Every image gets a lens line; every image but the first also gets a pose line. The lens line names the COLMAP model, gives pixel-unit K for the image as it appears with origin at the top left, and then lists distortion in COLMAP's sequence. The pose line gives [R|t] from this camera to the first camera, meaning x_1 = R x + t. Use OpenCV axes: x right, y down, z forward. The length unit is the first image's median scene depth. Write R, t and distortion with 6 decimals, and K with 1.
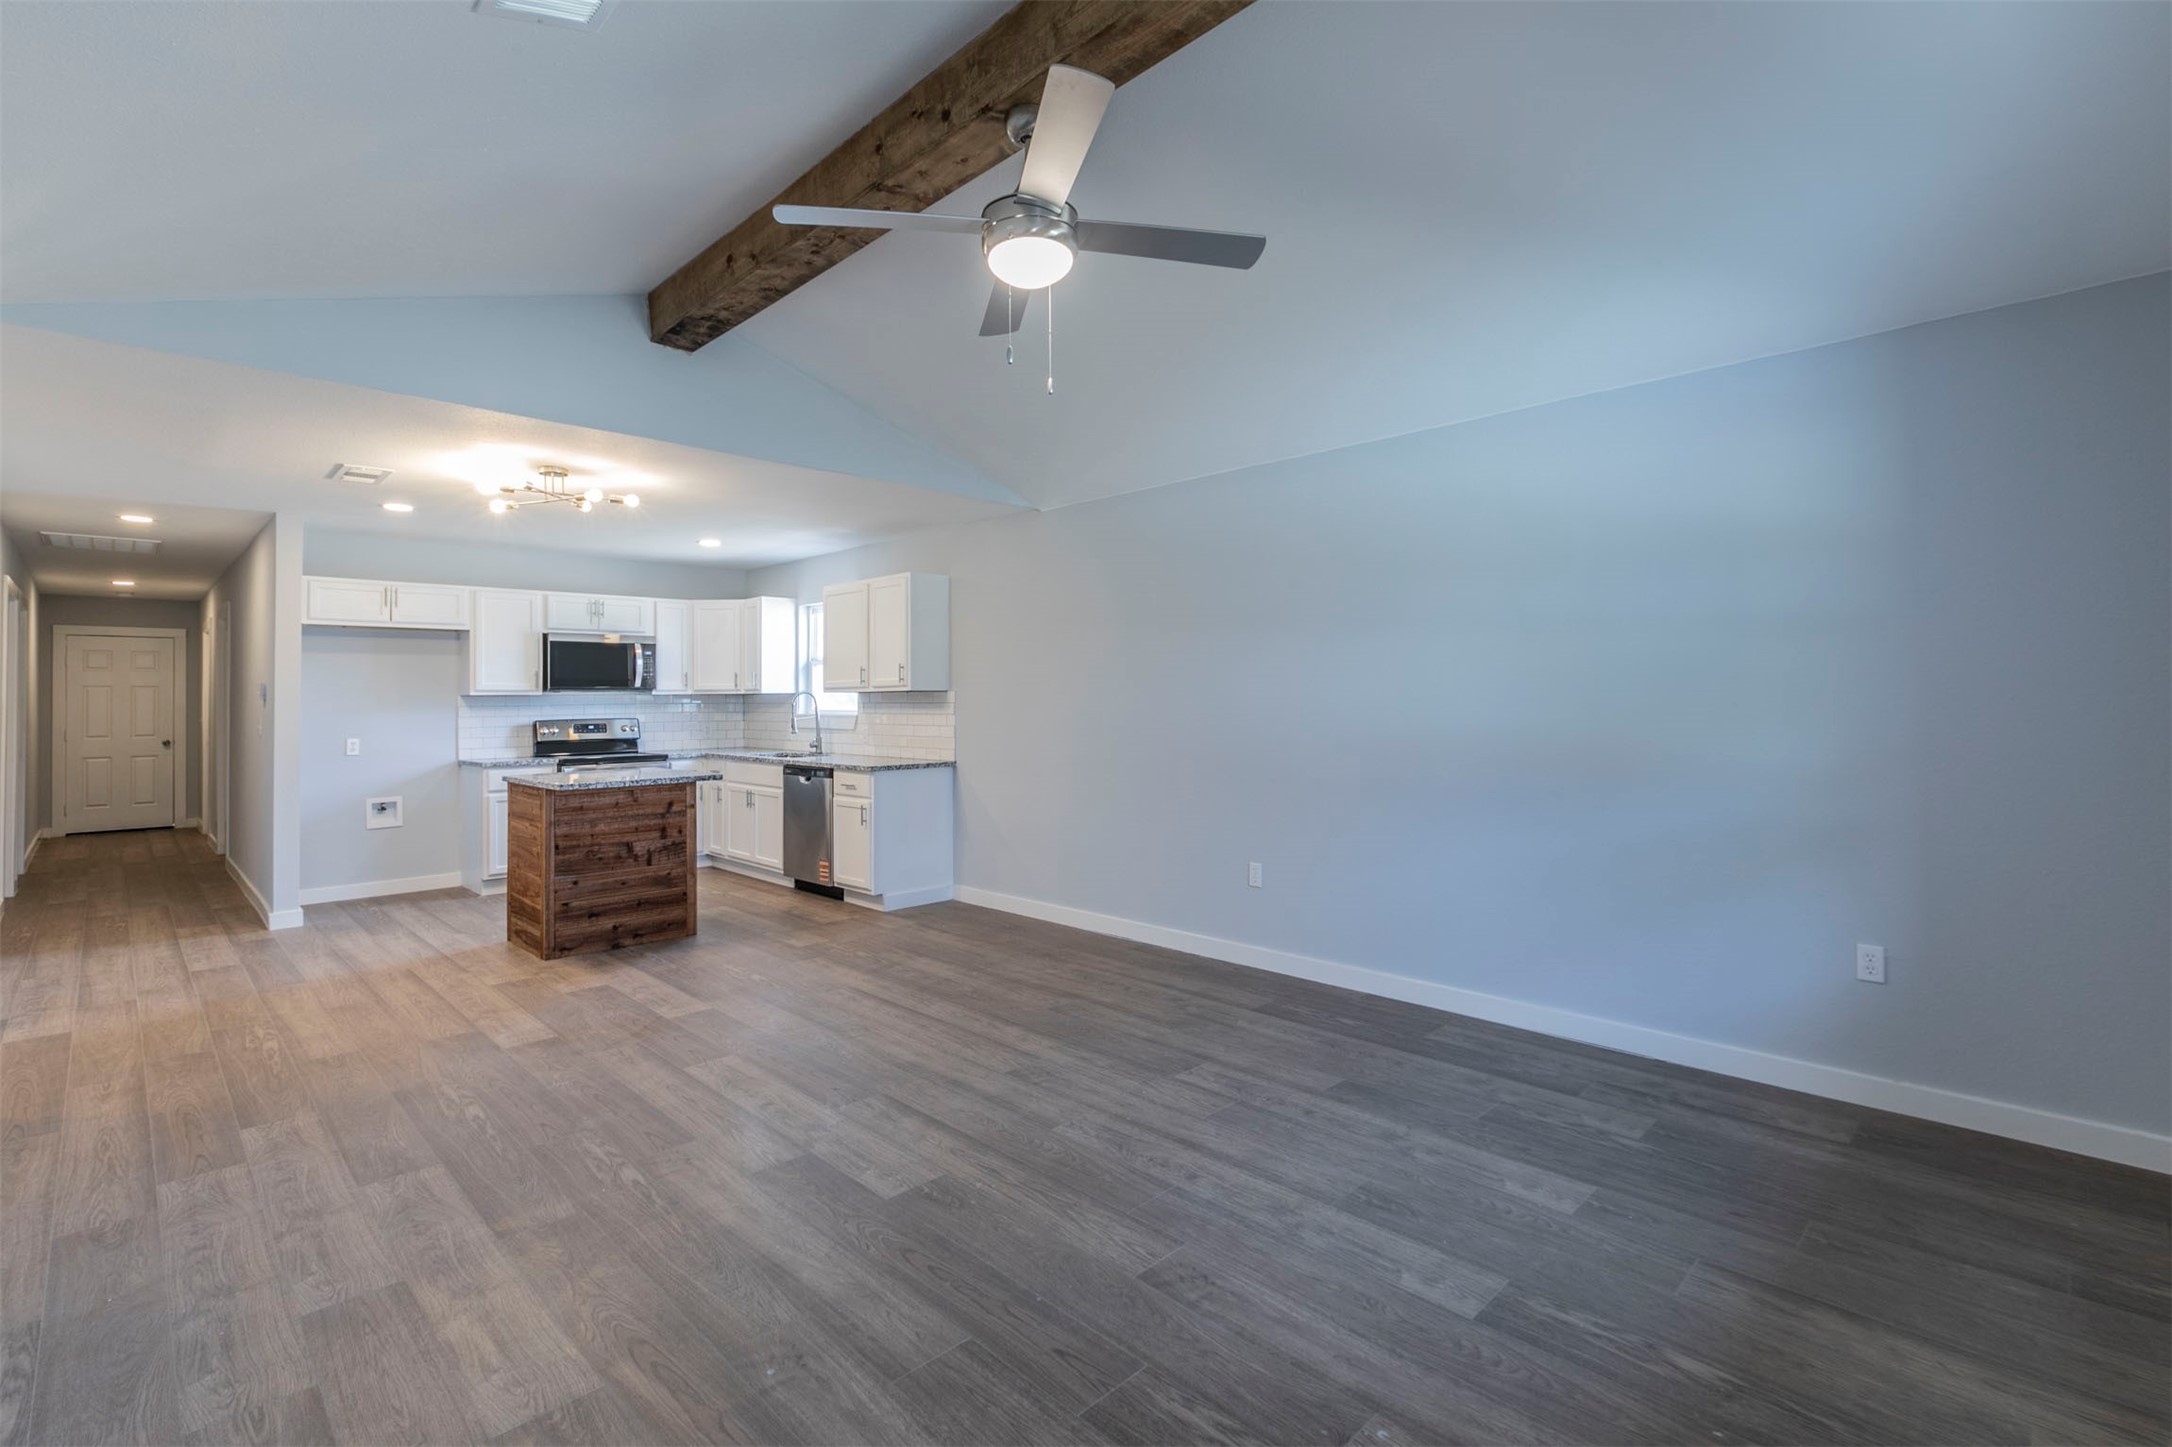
lens RADIAL K [[989.5, 0, 1082.6], [0, 989.5, 688.6], [0, 0, 1]] dist [-0.002100, -0.000318]
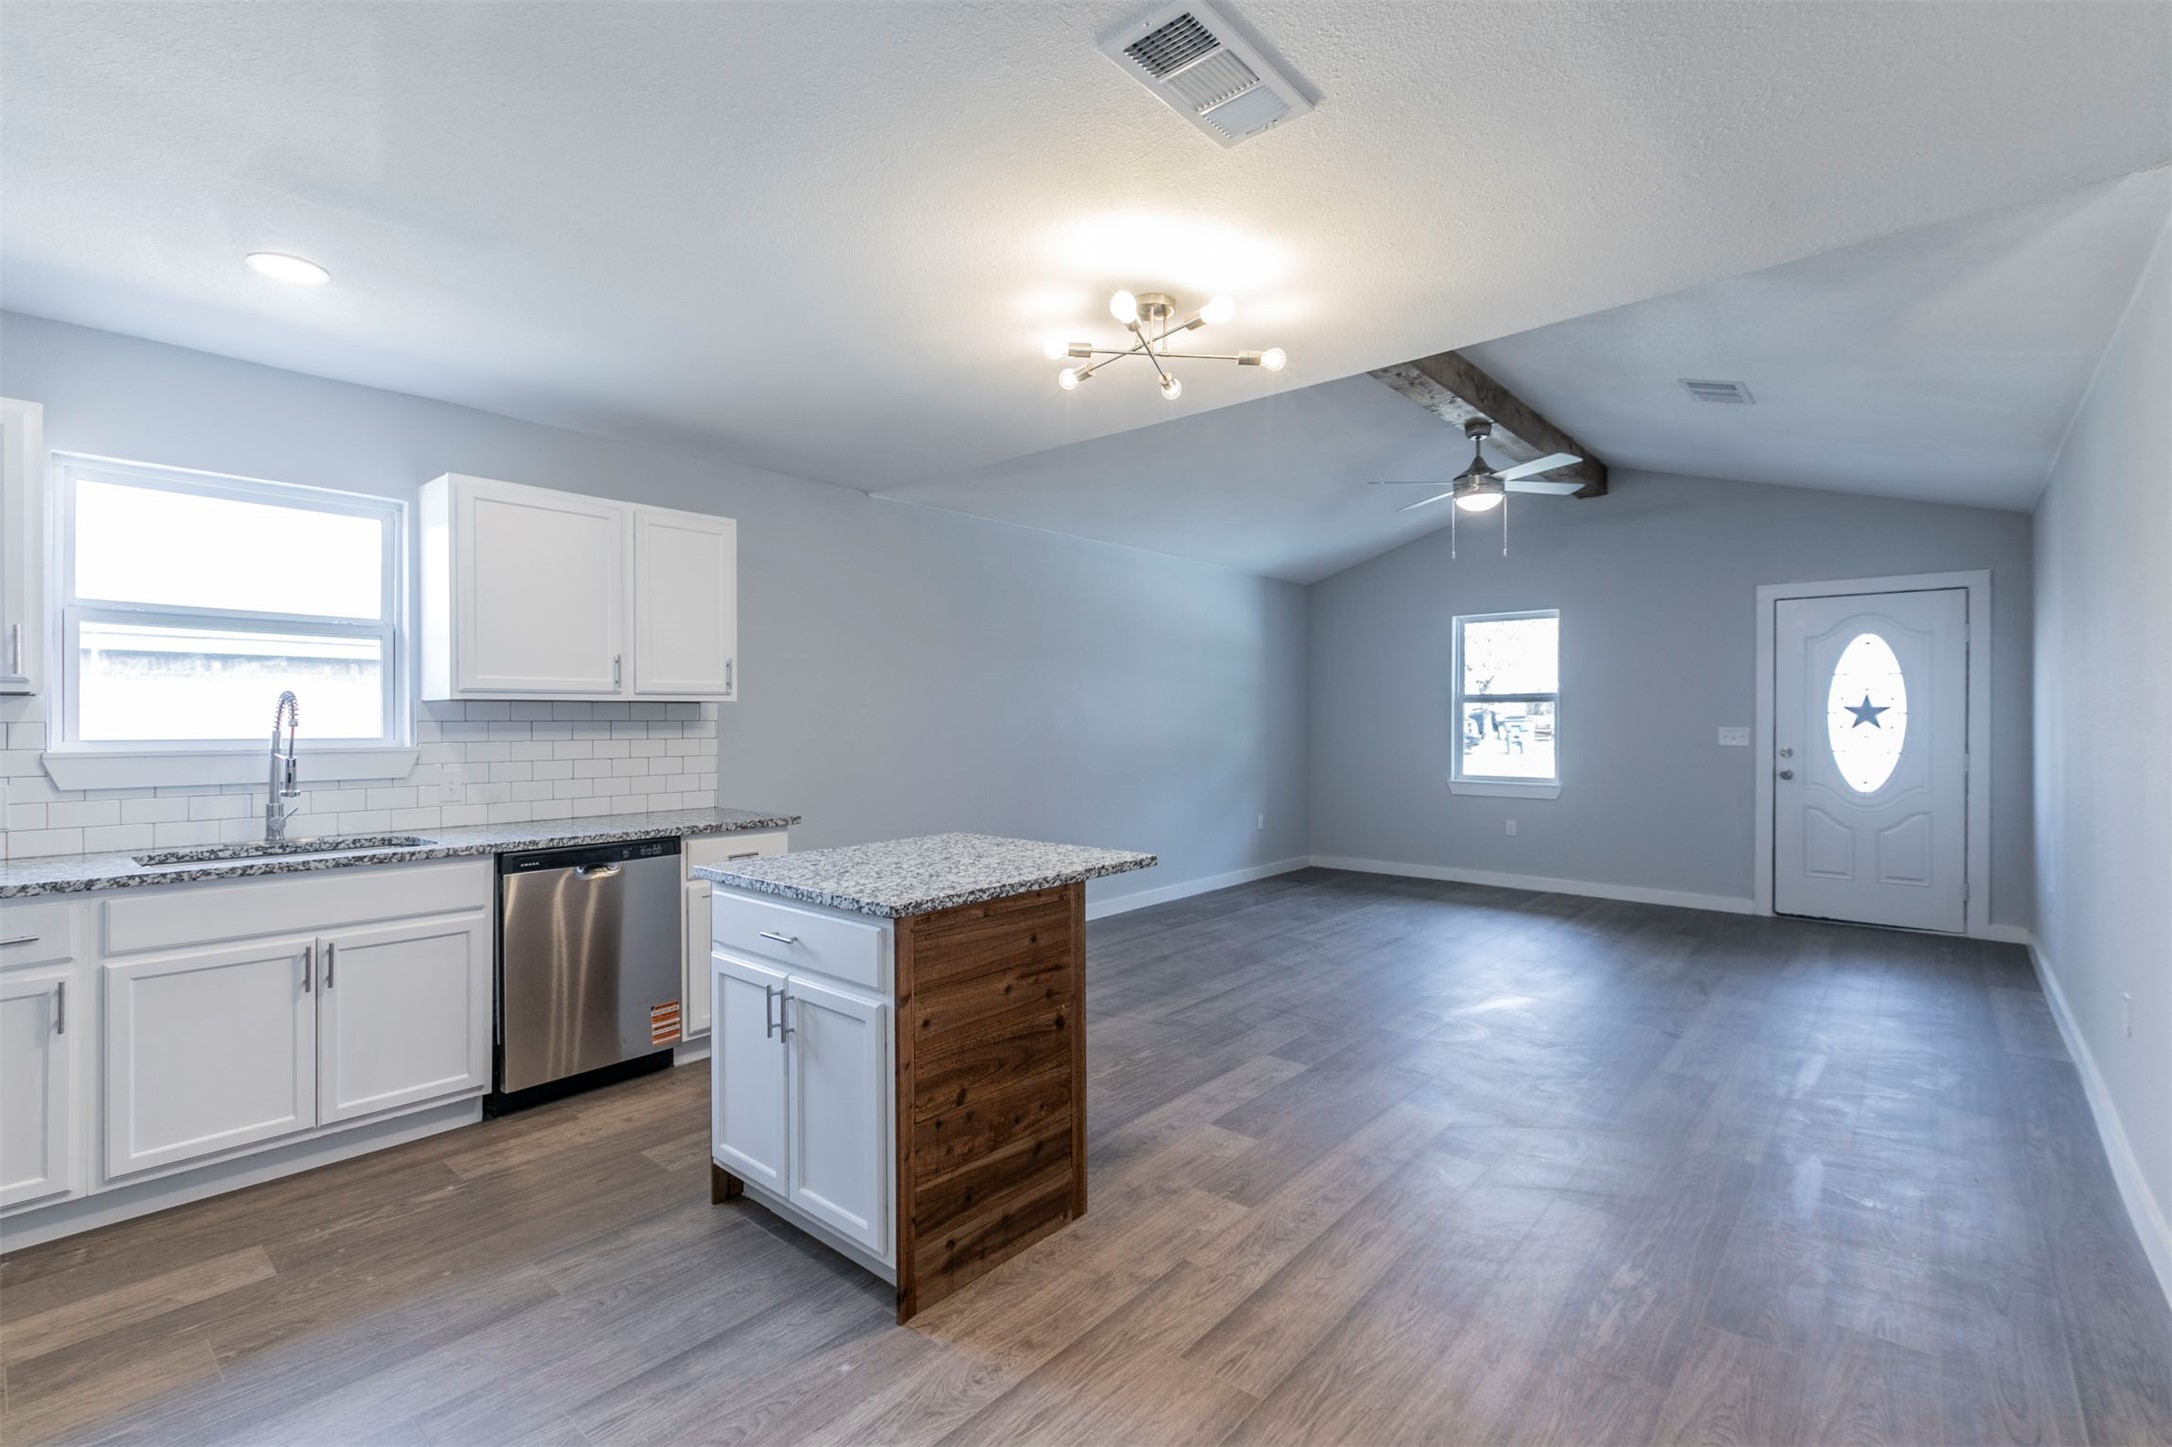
lens RADIAL K [[993.8, 0, 1060.4], [0, 993.8, 722.6], [0, 0, 1]] dist [0.001617, 0.000807]
pose [[-0.070260, 0.001185, 0.997528, -0.979111], [-0.008268, 0.999964, -0.001770, 0.018062], [-0.997494, -0.008372, -0.070248, 0.968815]]
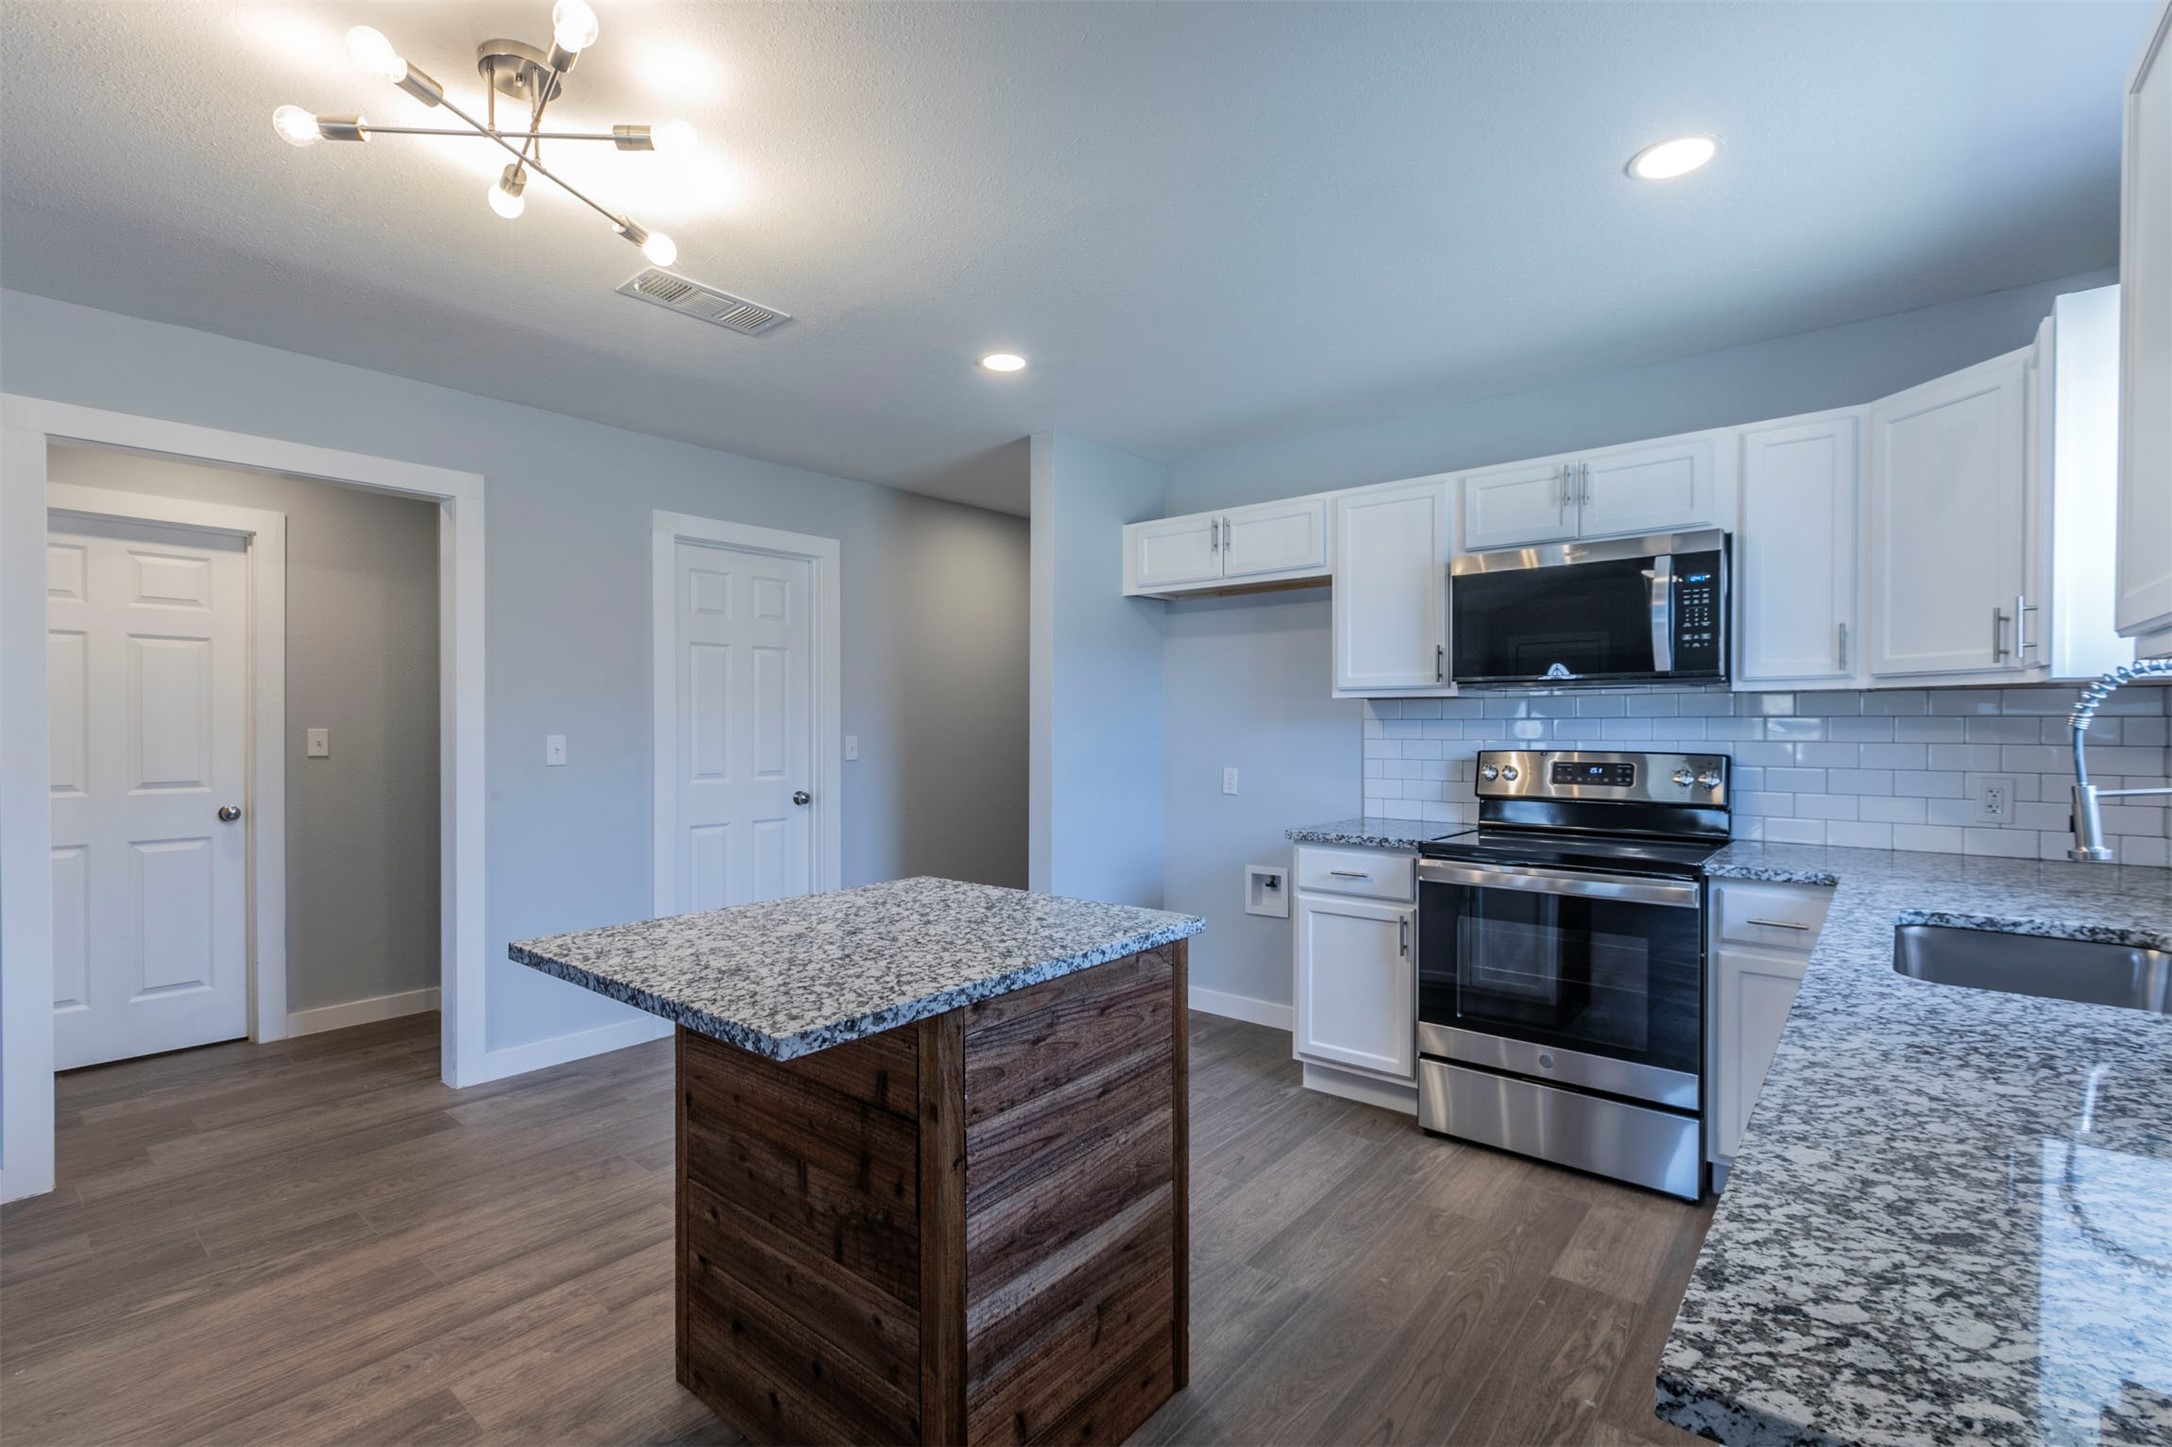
lens RADIAL K [[990.5, 0, 1082.3], [0, 990.5, 729.7], [0, 0, 1]] dist [0.000811, -0.000200]
pose [[0.102028, 0.020555, -0.994569, -0.134180], [0.013348, 0.999668, 0.022030, 0.012636], [0.994692, -0.015523, 0.101720, 1.033704]]
